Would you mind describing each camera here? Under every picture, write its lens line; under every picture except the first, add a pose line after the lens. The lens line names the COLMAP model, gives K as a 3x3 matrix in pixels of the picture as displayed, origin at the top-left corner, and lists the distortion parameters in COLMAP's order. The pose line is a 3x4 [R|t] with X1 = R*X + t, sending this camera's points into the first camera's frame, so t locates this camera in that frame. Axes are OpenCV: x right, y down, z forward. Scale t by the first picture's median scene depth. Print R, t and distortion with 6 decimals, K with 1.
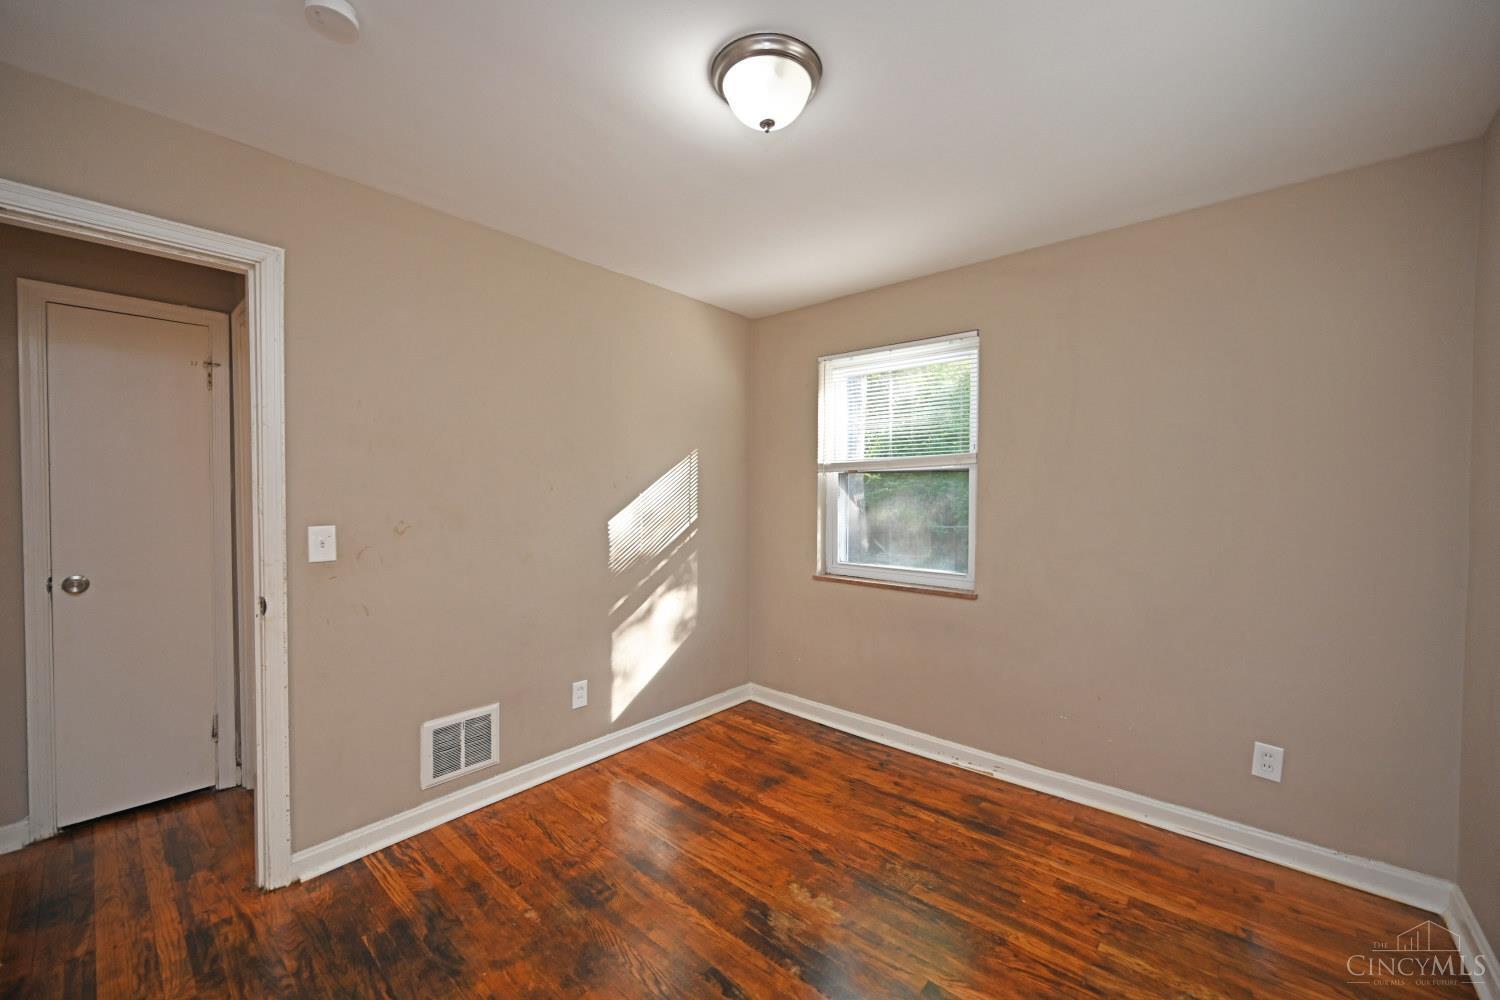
lens RADIAL K [[594.7, 0, 741.4], [0, 594.7, 497.5], [0, 0, 1]] dist [0.001925, -0.000861]
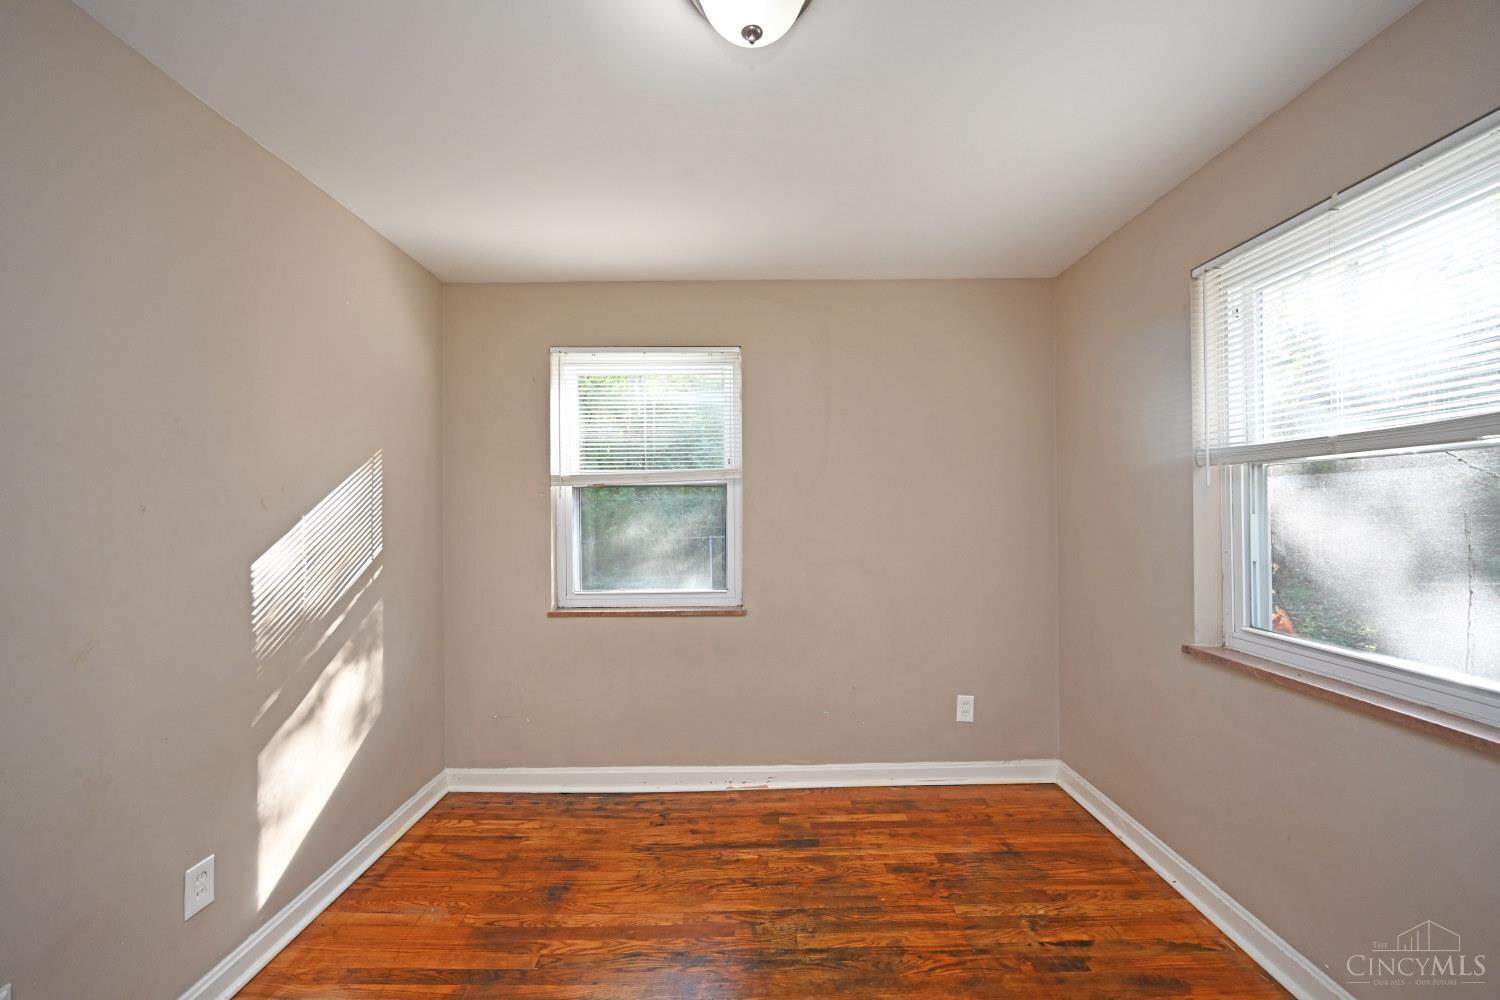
lens RADIAL K [[594.7, 0, 749.6], [0, 594.7, 498.2], [0, 0, 1]] dist [0.001925, -0.000861]
pose [[0.739687, -0.000986, 0.672950, -0.266050], [0.018983, 0.999632, -0.019401, -0.004584], [-0.672683, 0.027125, 0.739434, 0.247526]]
